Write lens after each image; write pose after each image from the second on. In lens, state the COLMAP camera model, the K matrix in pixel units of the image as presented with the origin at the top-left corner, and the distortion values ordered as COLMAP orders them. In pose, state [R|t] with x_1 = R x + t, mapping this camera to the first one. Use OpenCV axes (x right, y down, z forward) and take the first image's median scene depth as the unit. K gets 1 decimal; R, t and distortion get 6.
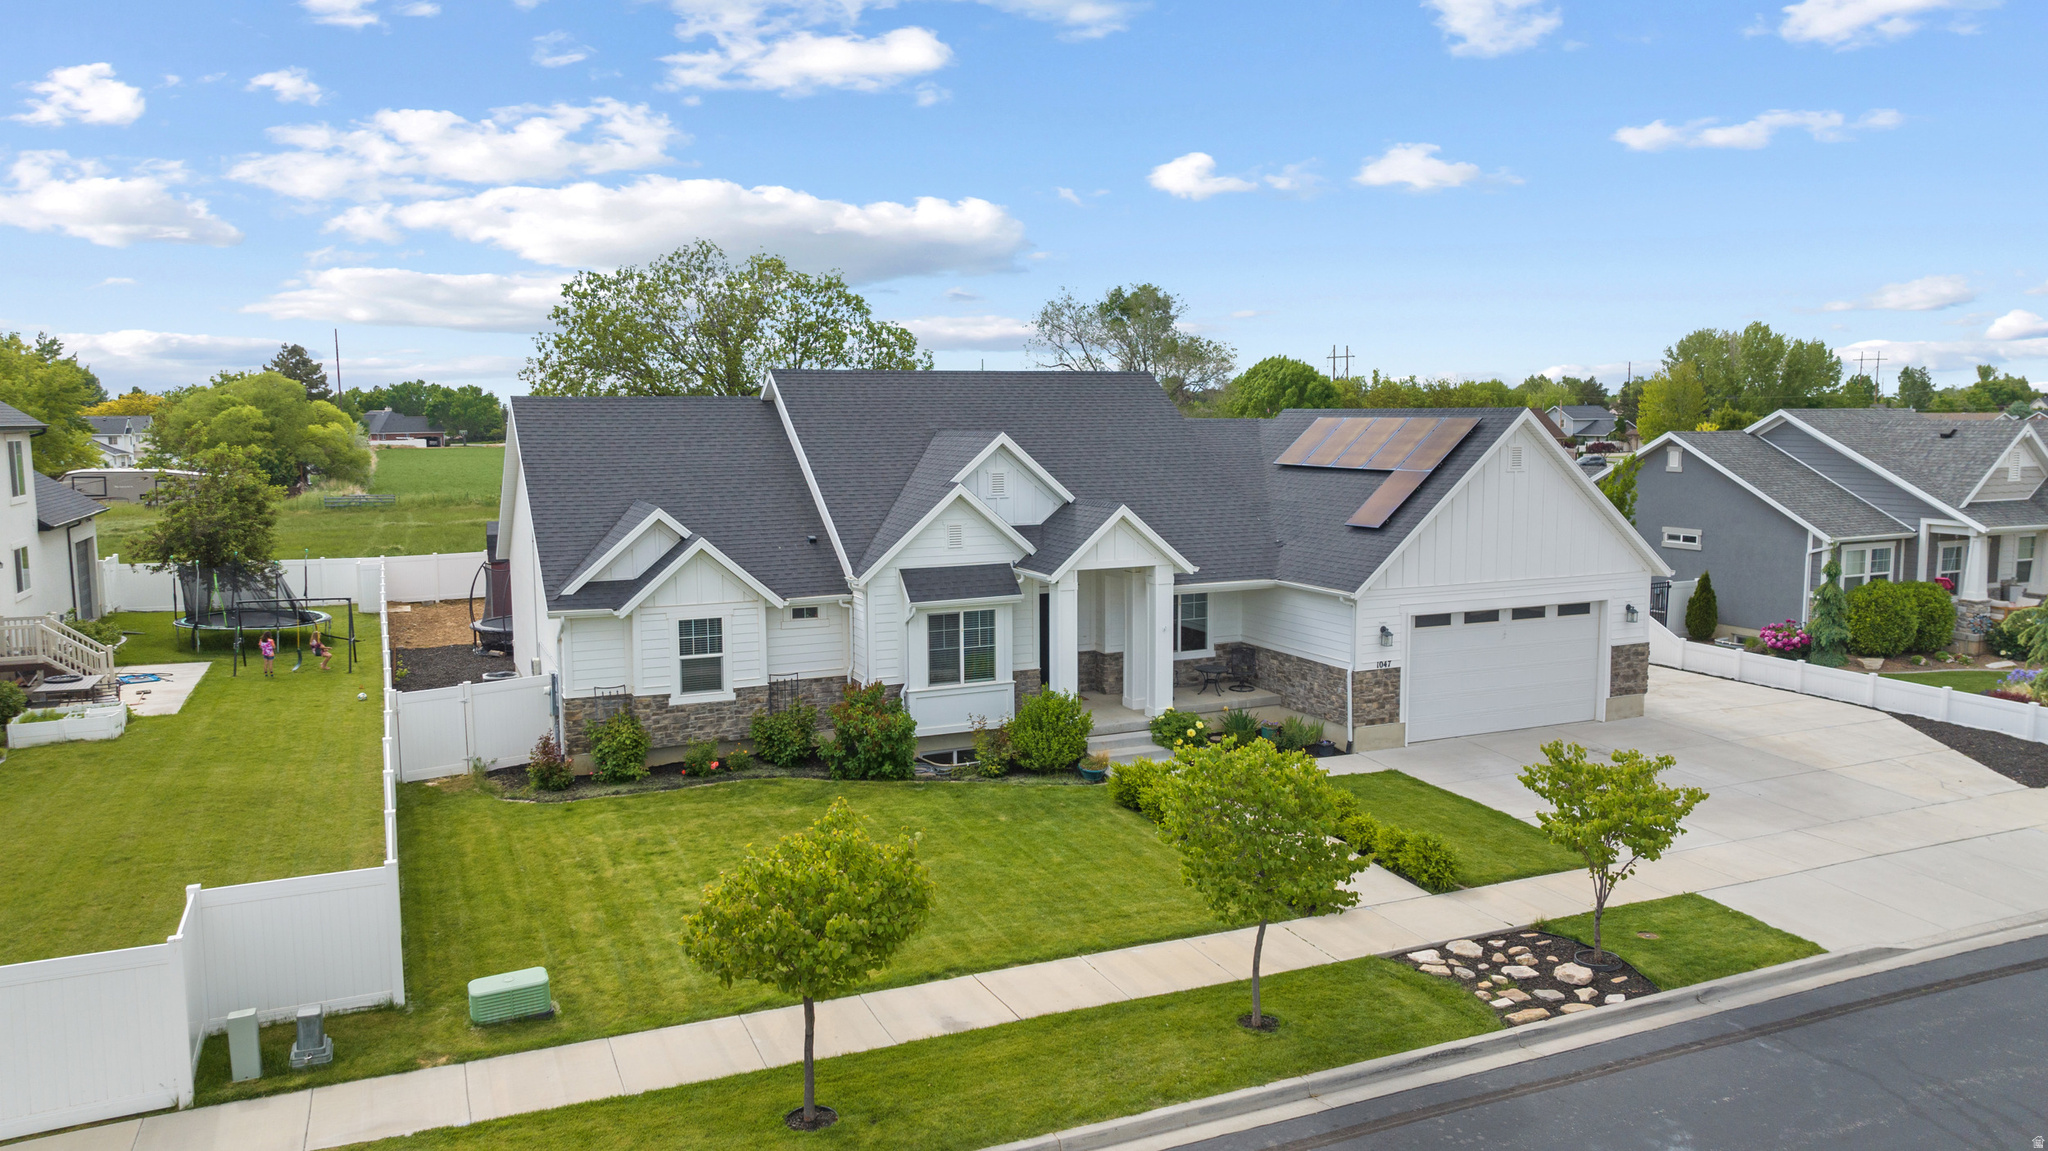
lens RADIAL K [[1448.3, 0, 1031.9], [0, 1448.3, 577.1], [0, 0, 1]] dist [-0.024662, 0.019426]
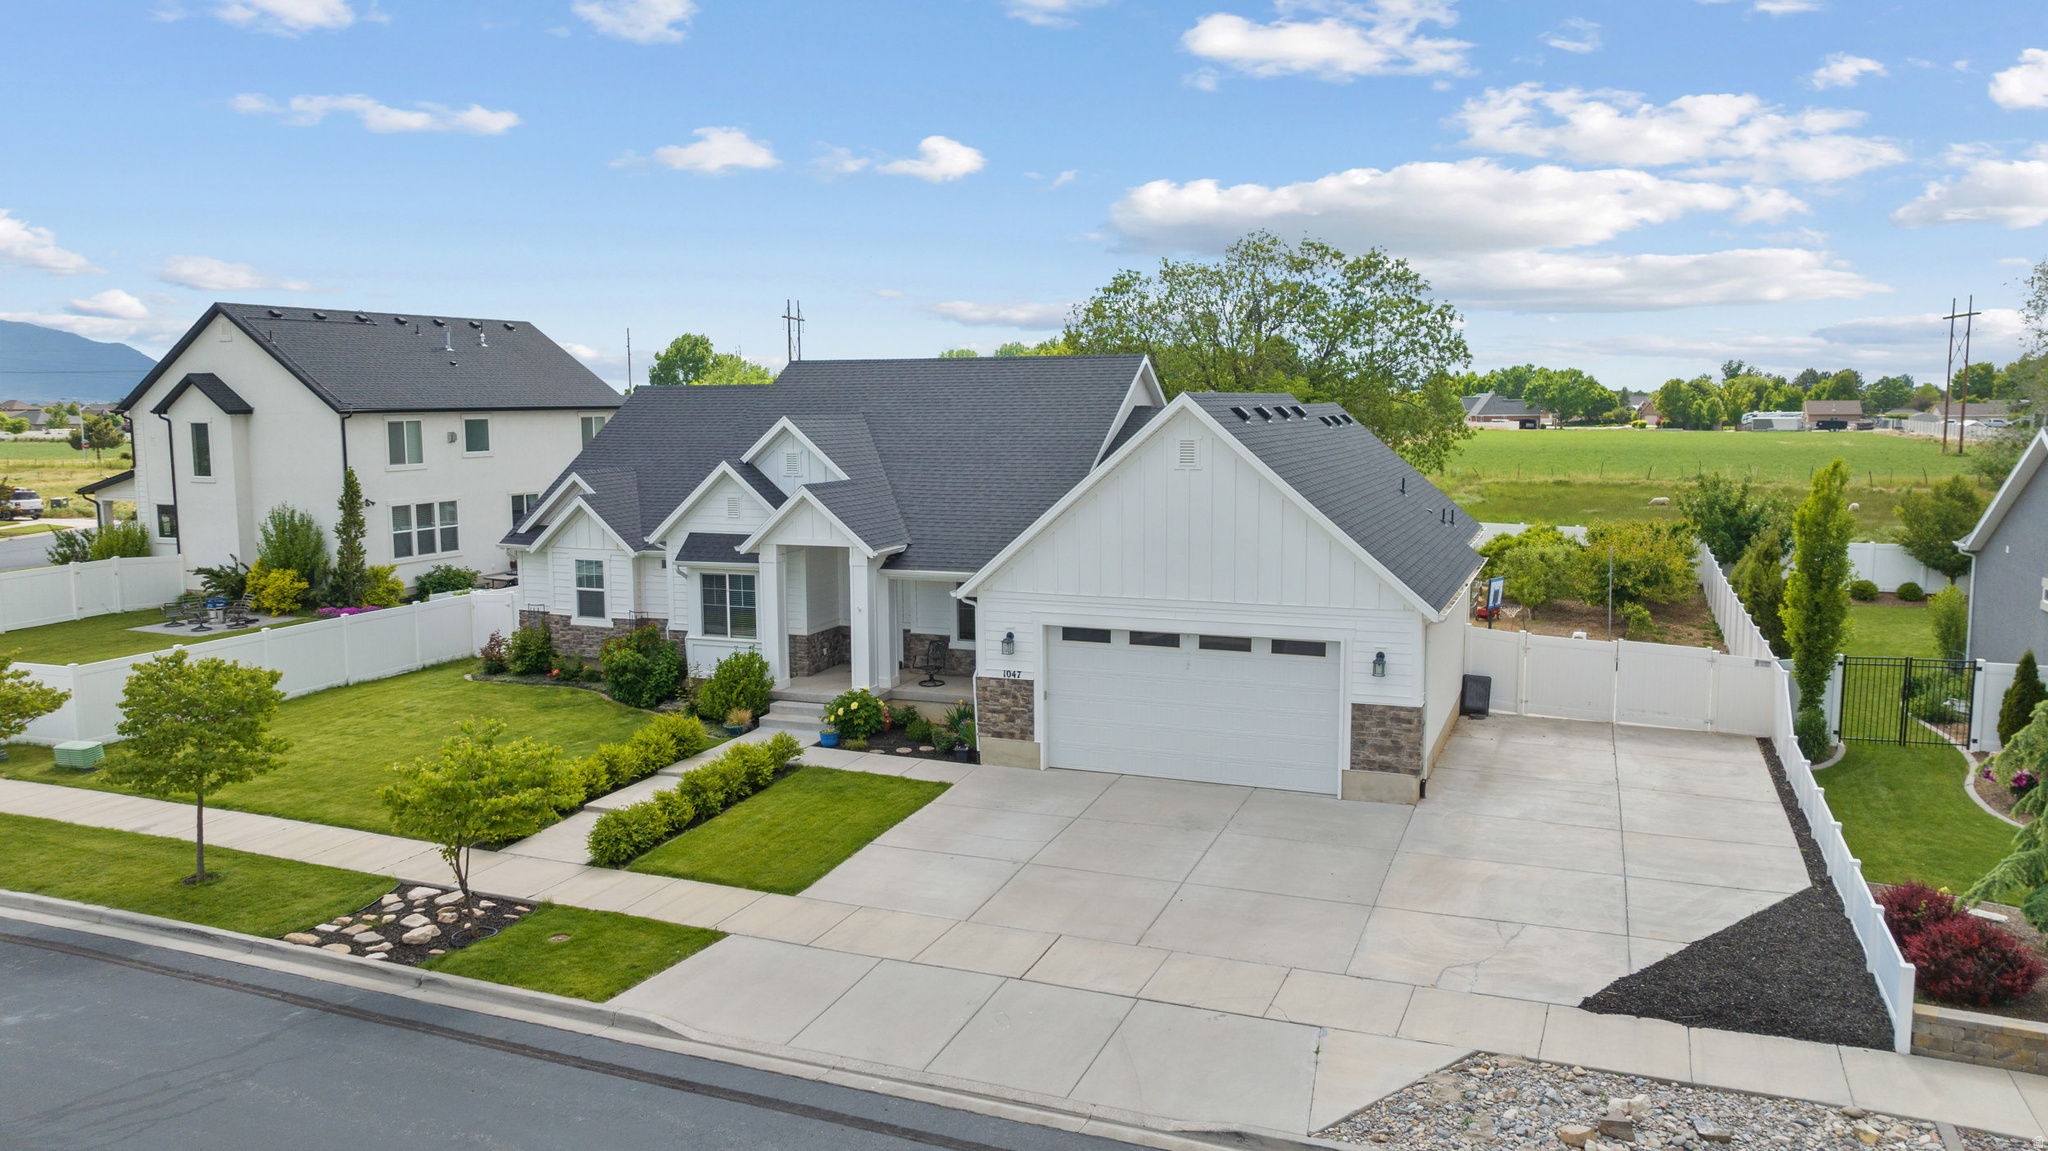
lens RADIAL K [[1448.3, 0, 1025.5], [0, 1448.3, 573.2], [0, 0, 1]] dist [-0.024662, 0.019426]
pose [[0.683870, 0.086859, -0.724415, 0.954692], [-0.080282, 0.995818, 0.043612, -0.046067], [0.725174, 0.028333, 0.687983, 0.396637]]
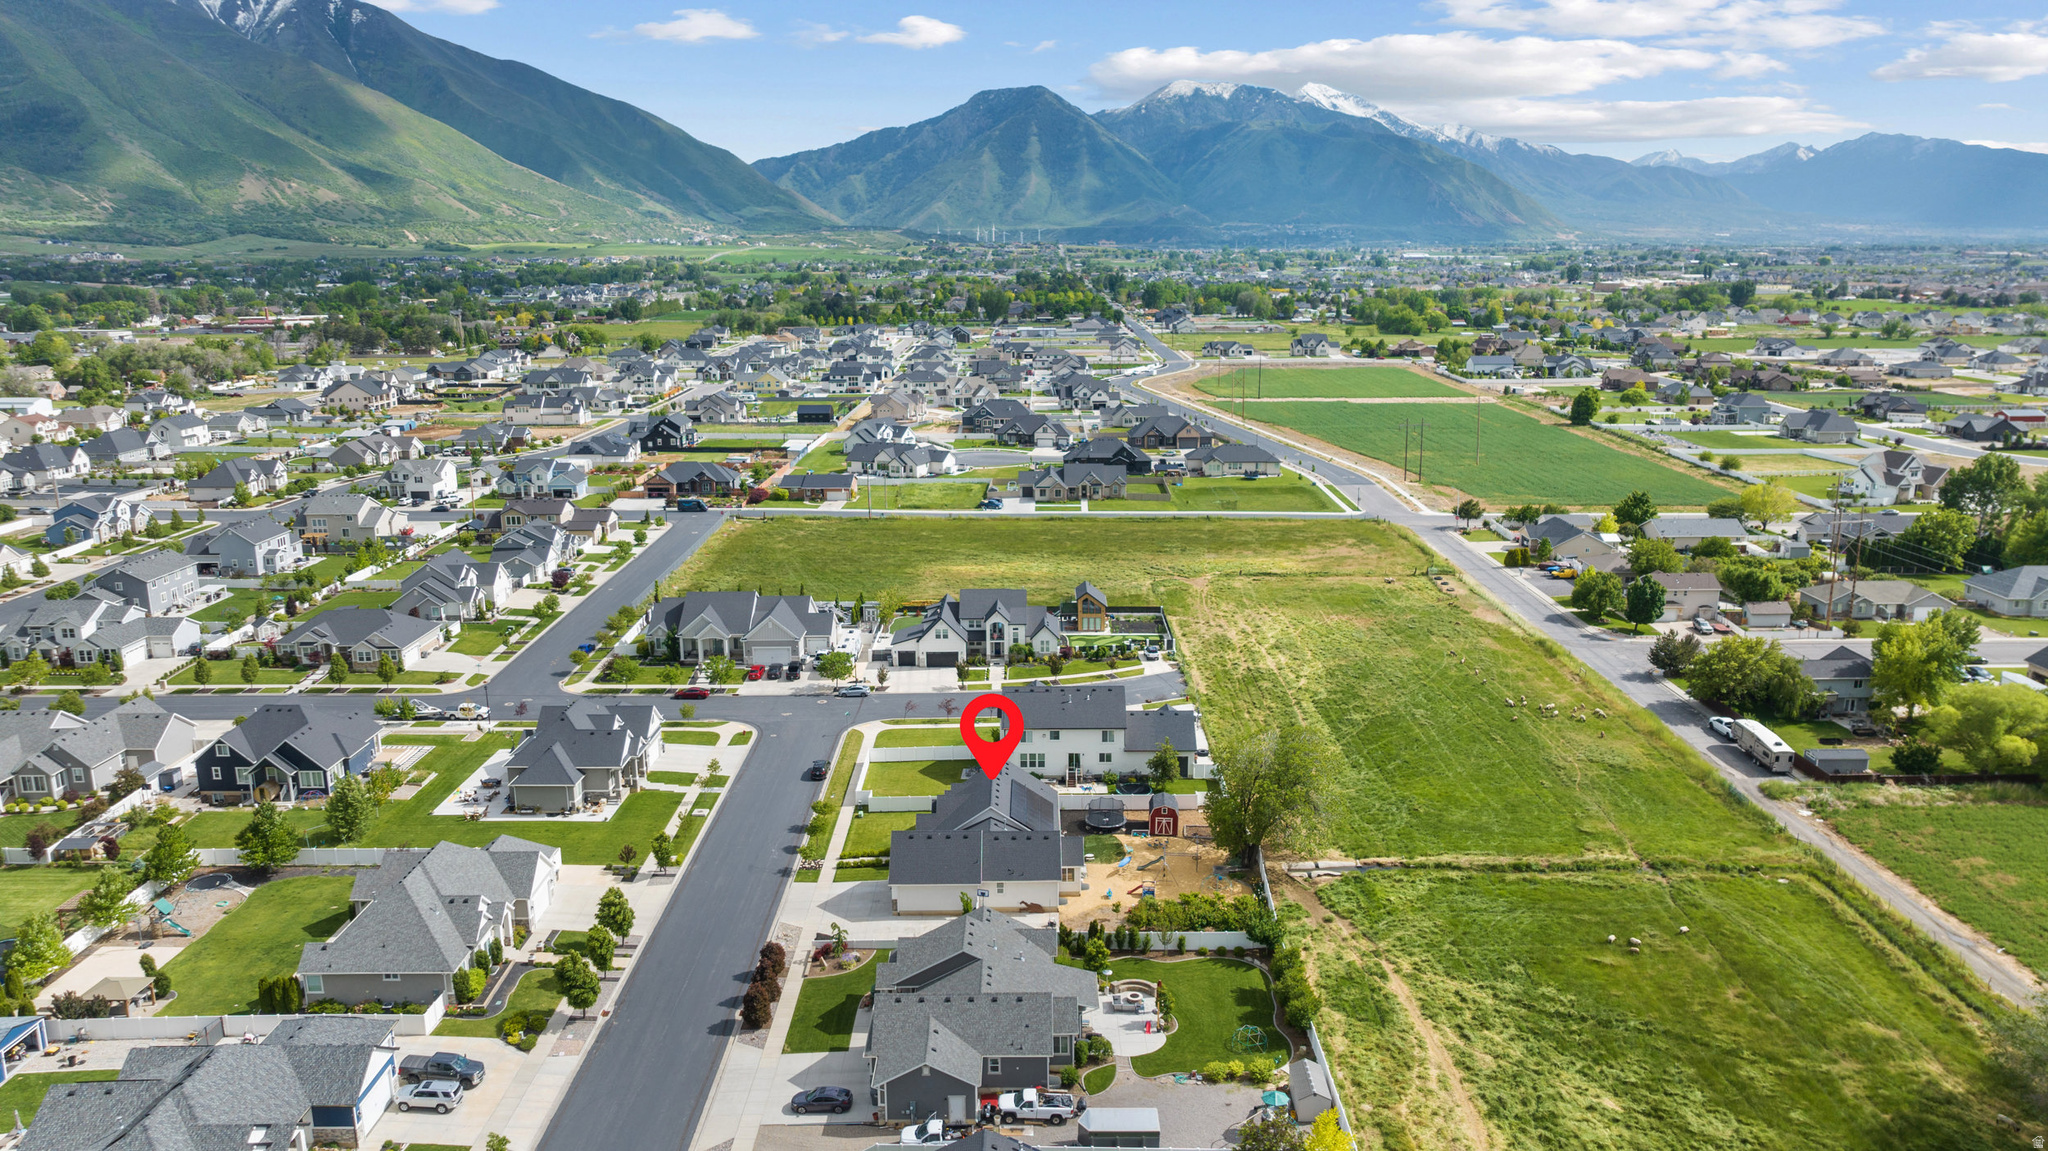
lens RADIAL K [[1448.3, 0, 1019.0], [0, 1448.3, 509.5], [0, 0, 1]] dist [-0.024662, 0.019426]
pose [[-0.422942, 0.171548, -0.889770, 4.483310], [-0.092871, 0.968540, 0.230880, -2.415837], [0.901385, 0.180283, -0.393705, 3.261797]]
